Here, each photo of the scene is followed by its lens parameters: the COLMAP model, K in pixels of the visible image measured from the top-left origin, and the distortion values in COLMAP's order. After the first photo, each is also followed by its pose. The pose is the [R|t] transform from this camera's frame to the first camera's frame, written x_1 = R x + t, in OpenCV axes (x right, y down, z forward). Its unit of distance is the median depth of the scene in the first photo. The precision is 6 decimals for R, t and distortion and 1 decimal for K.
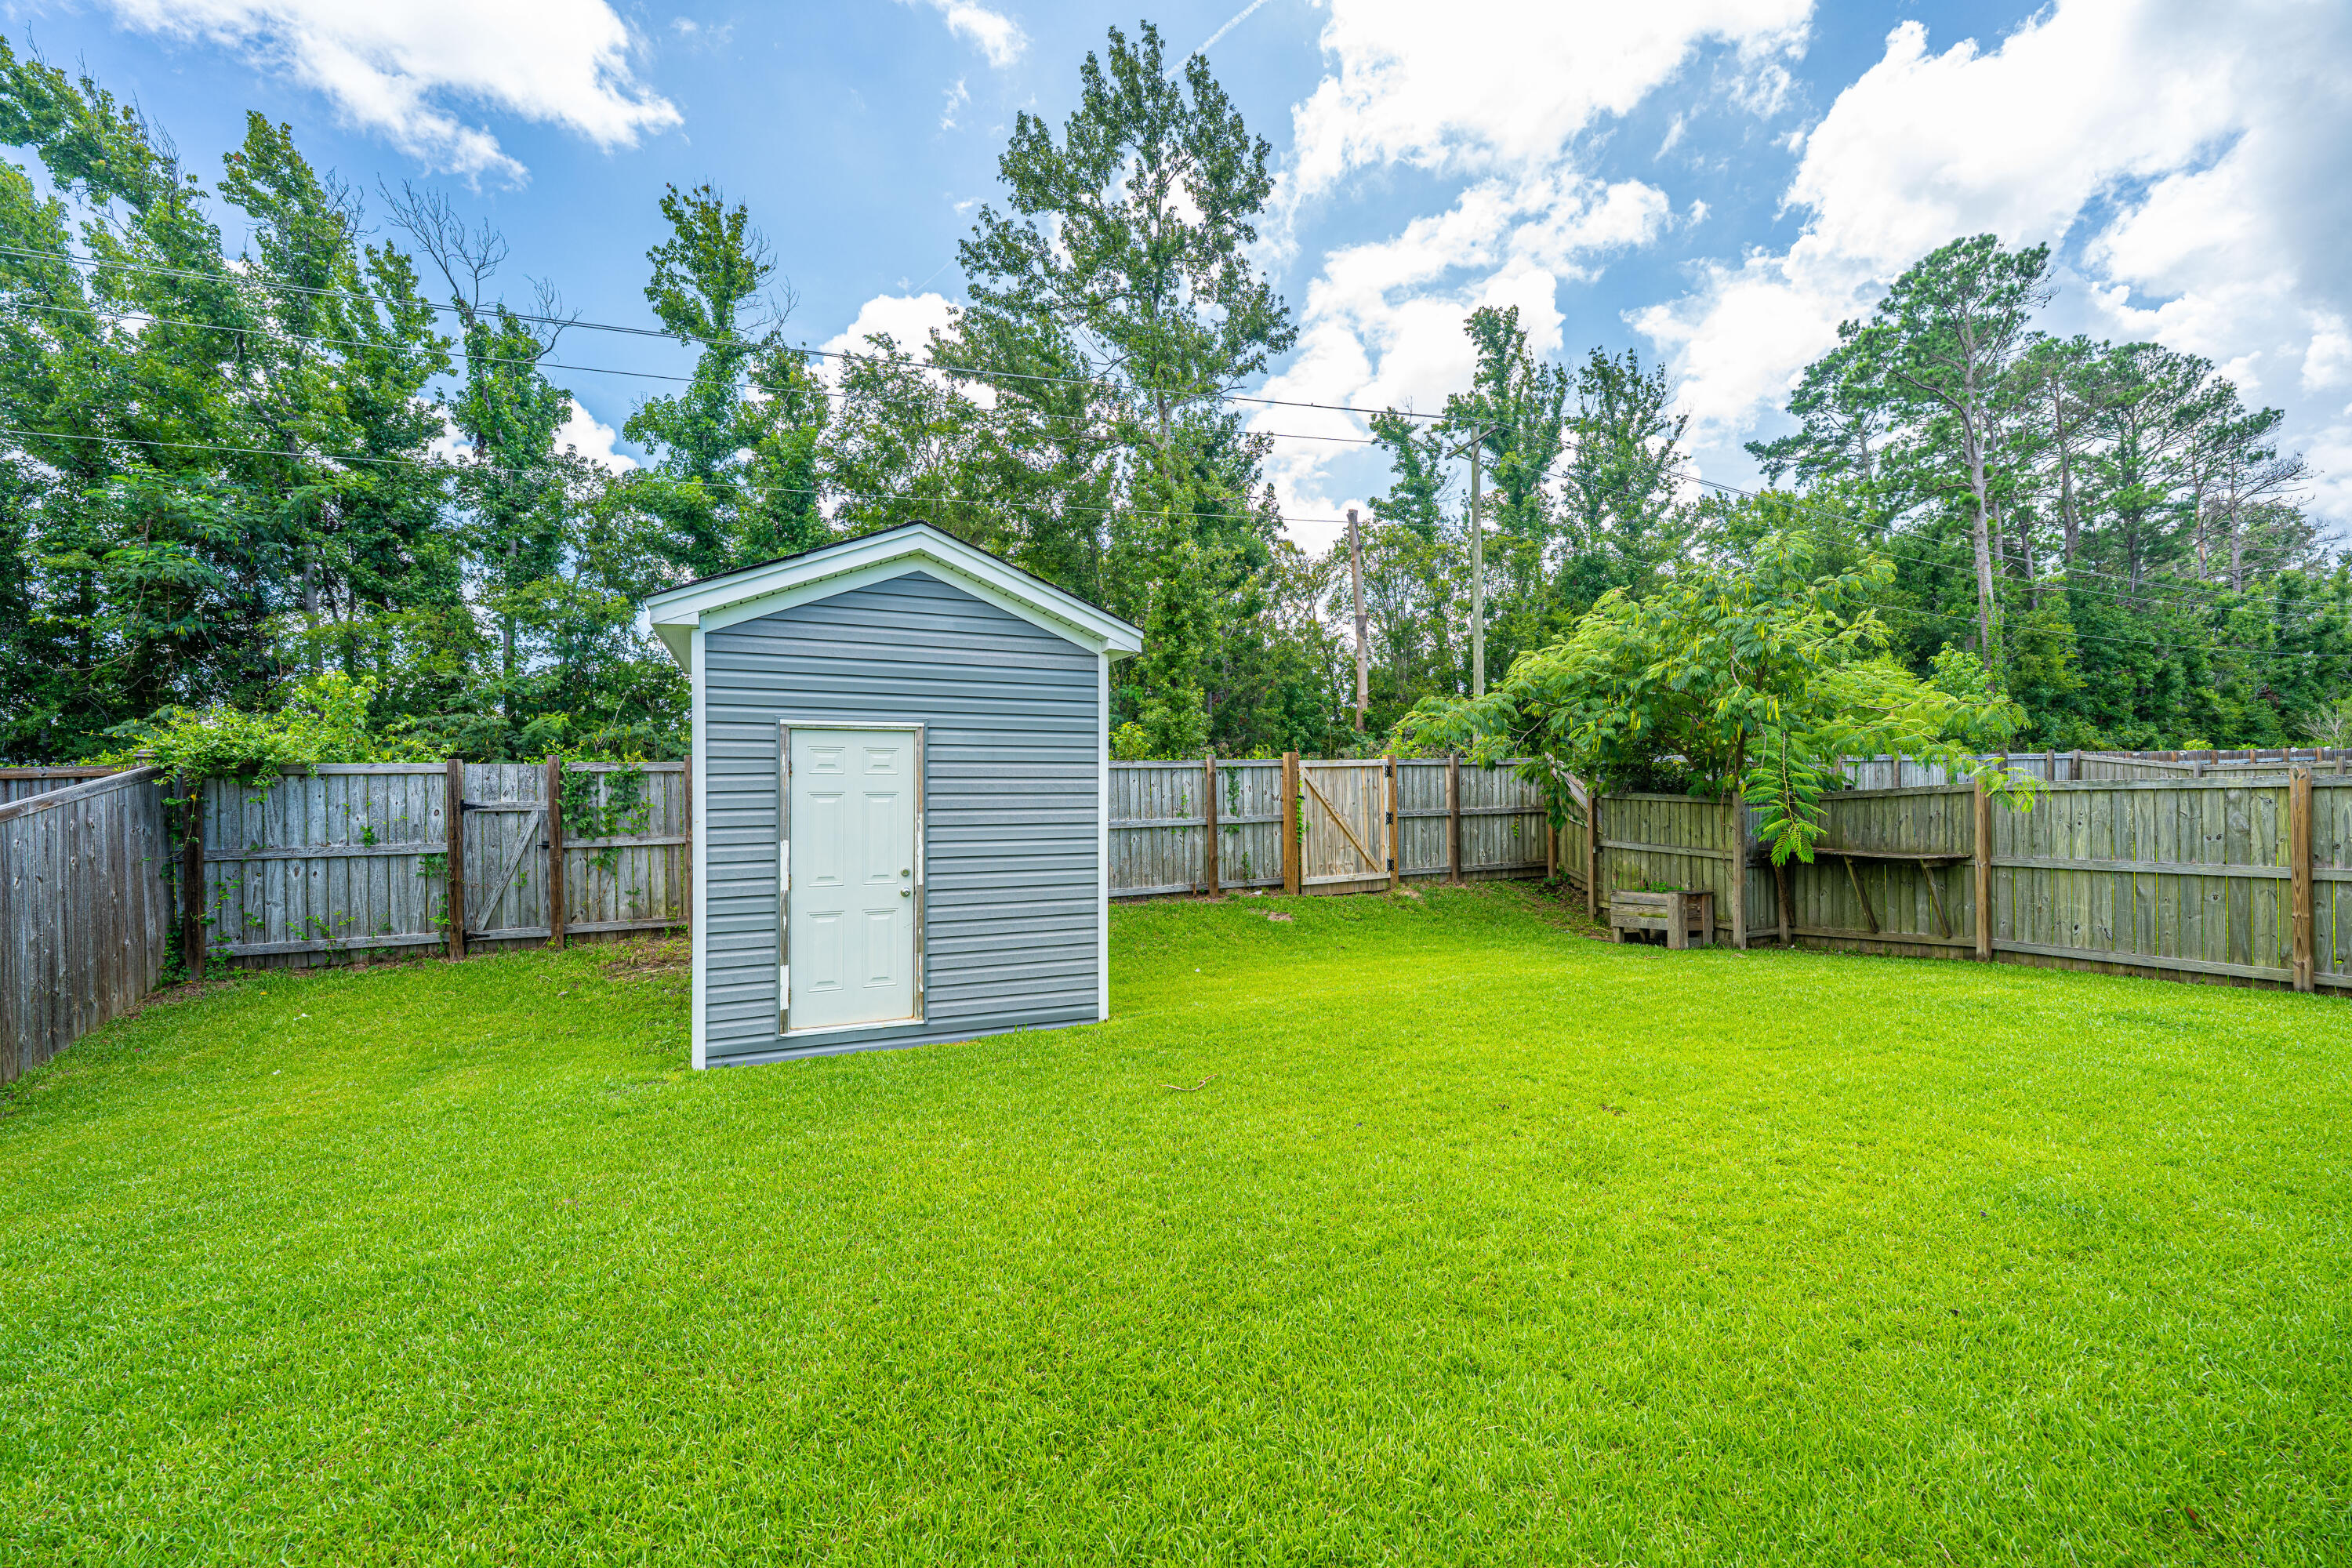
lens RADIAL K [[949.1, 0, 1199.0], [0, 949.1, 783.5], [0, 0, 1]] dist [-0.002967, -0.000005]
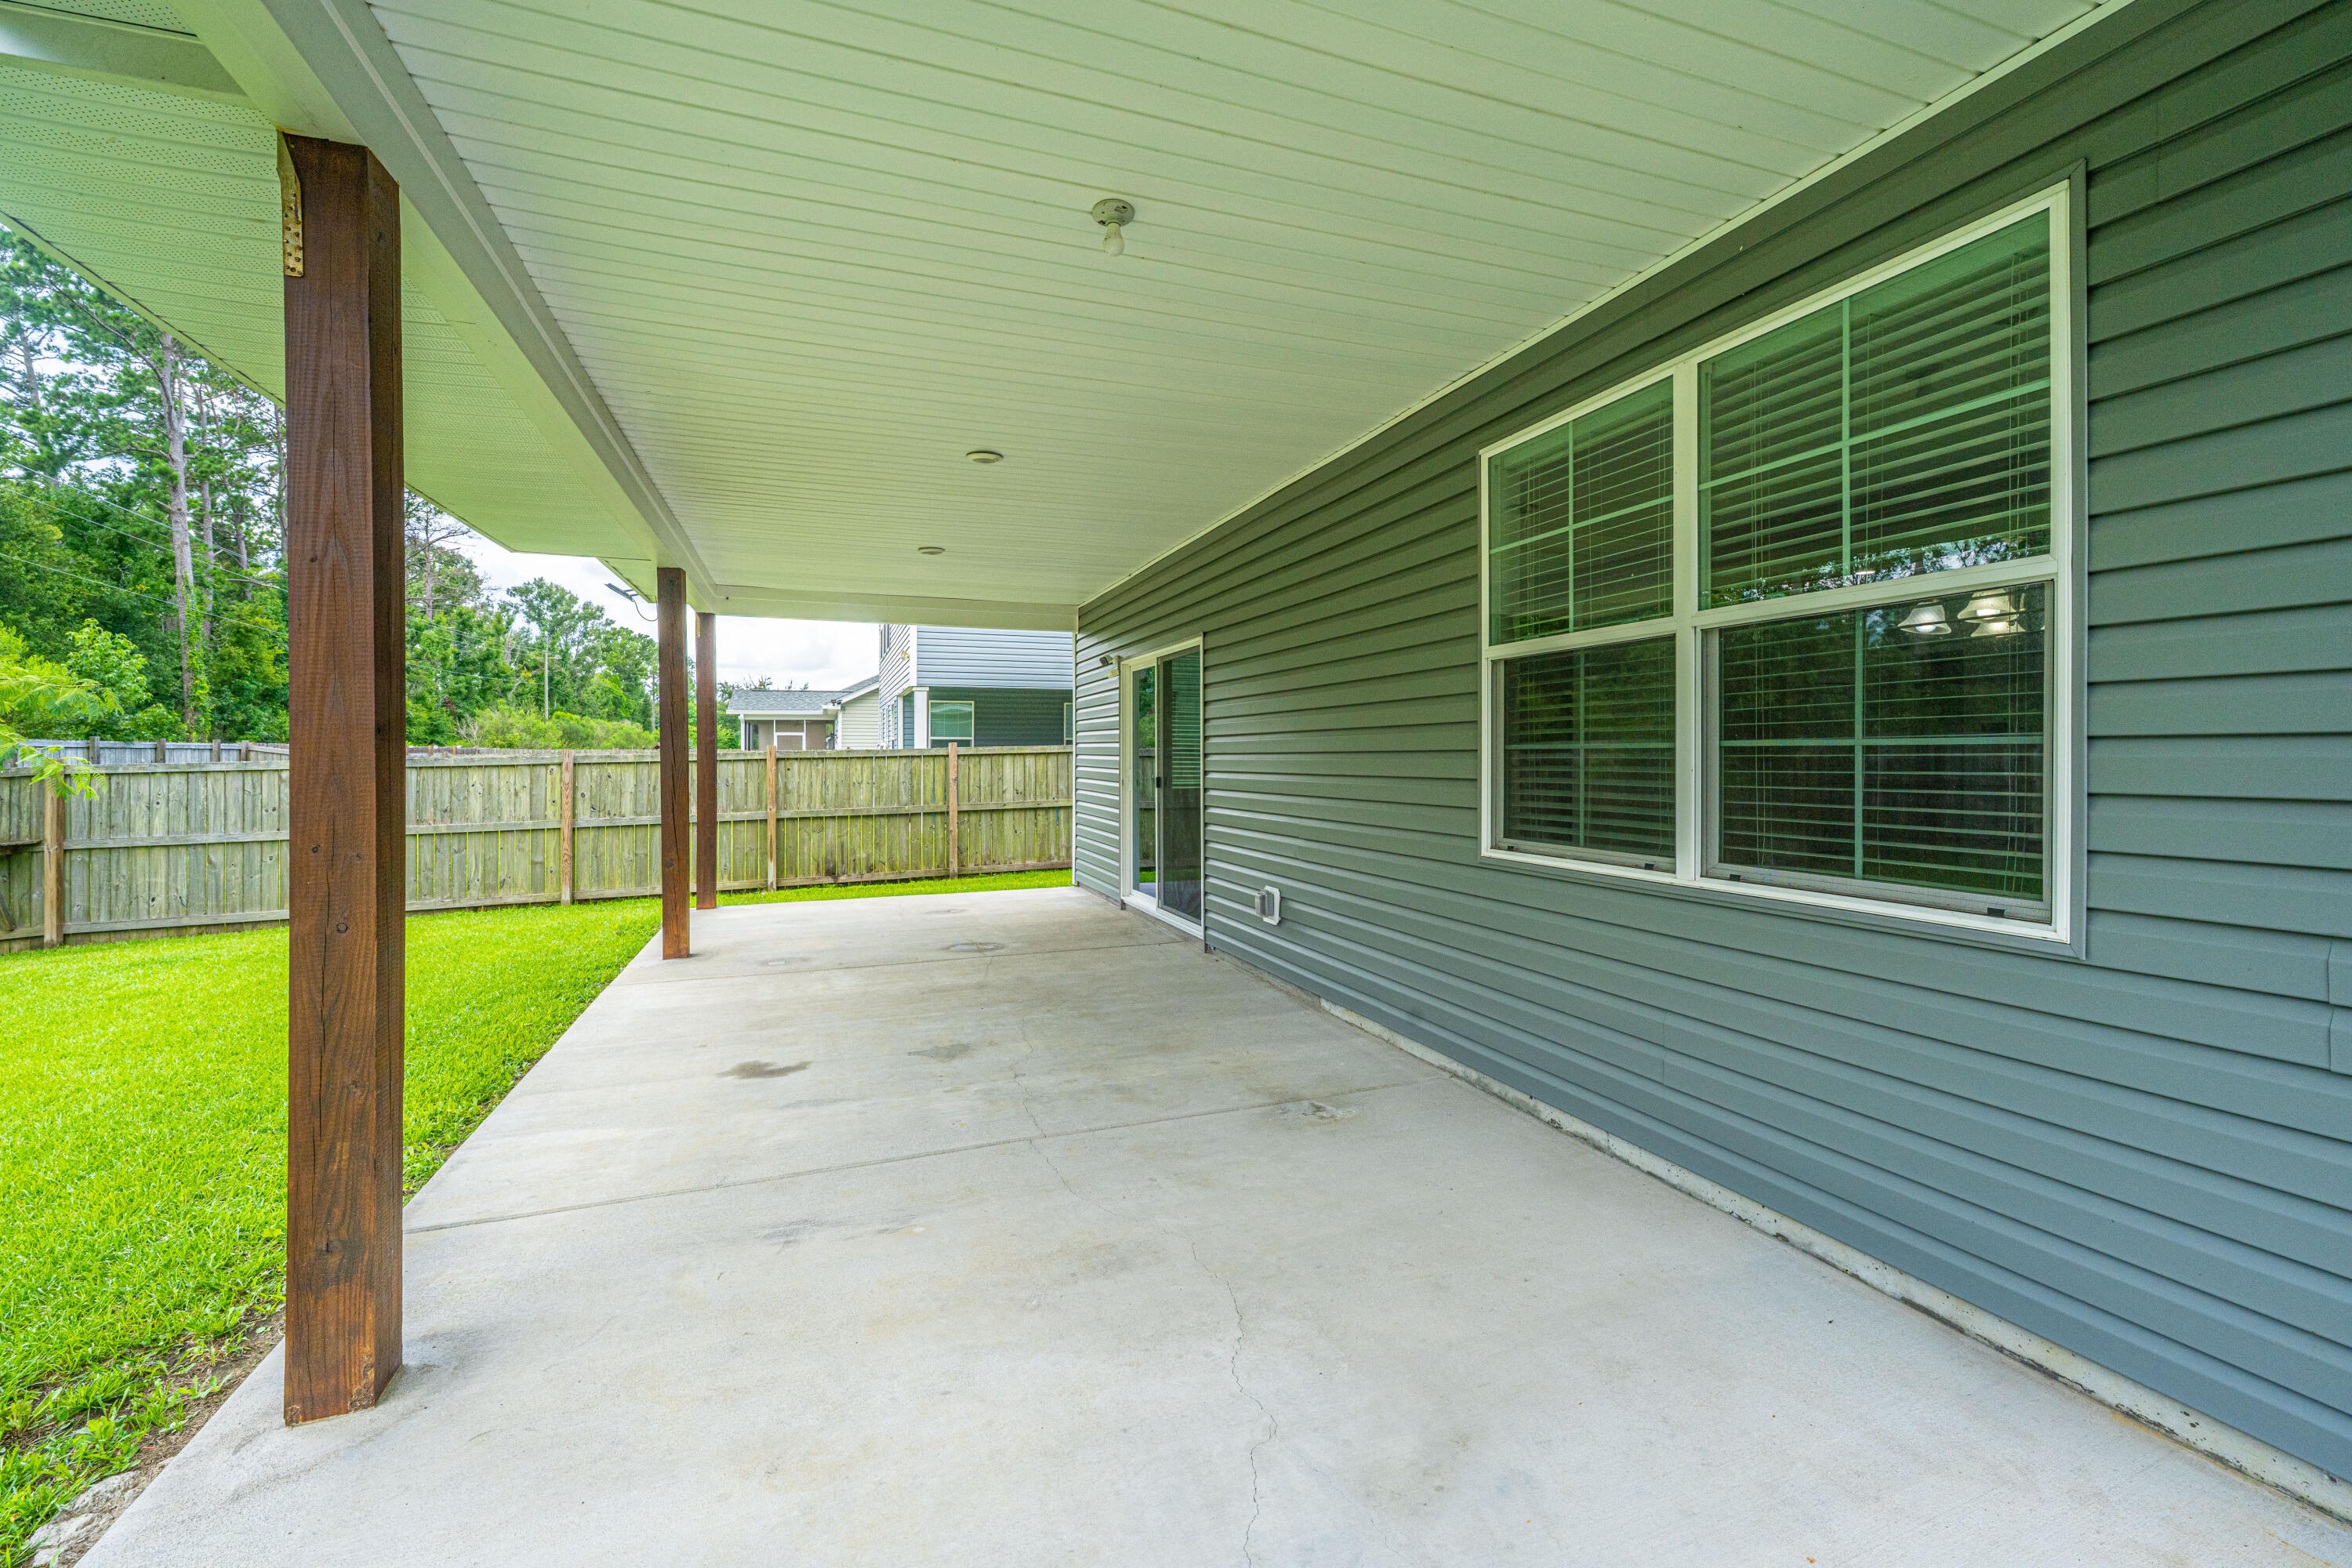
lens RADIAL K [[949.1, 0, 1135.4], [0, 949.1, 753.0], [0, 0, 1]] dist [-0.002967, -0.000005]
pose [[0.101632, 0.021003, 0.994600, -0.024177], [0.006406, 0.999743, -0.021766, 0.011681], [-0.994801, 0.008584, 0.101472, -0.157551]]
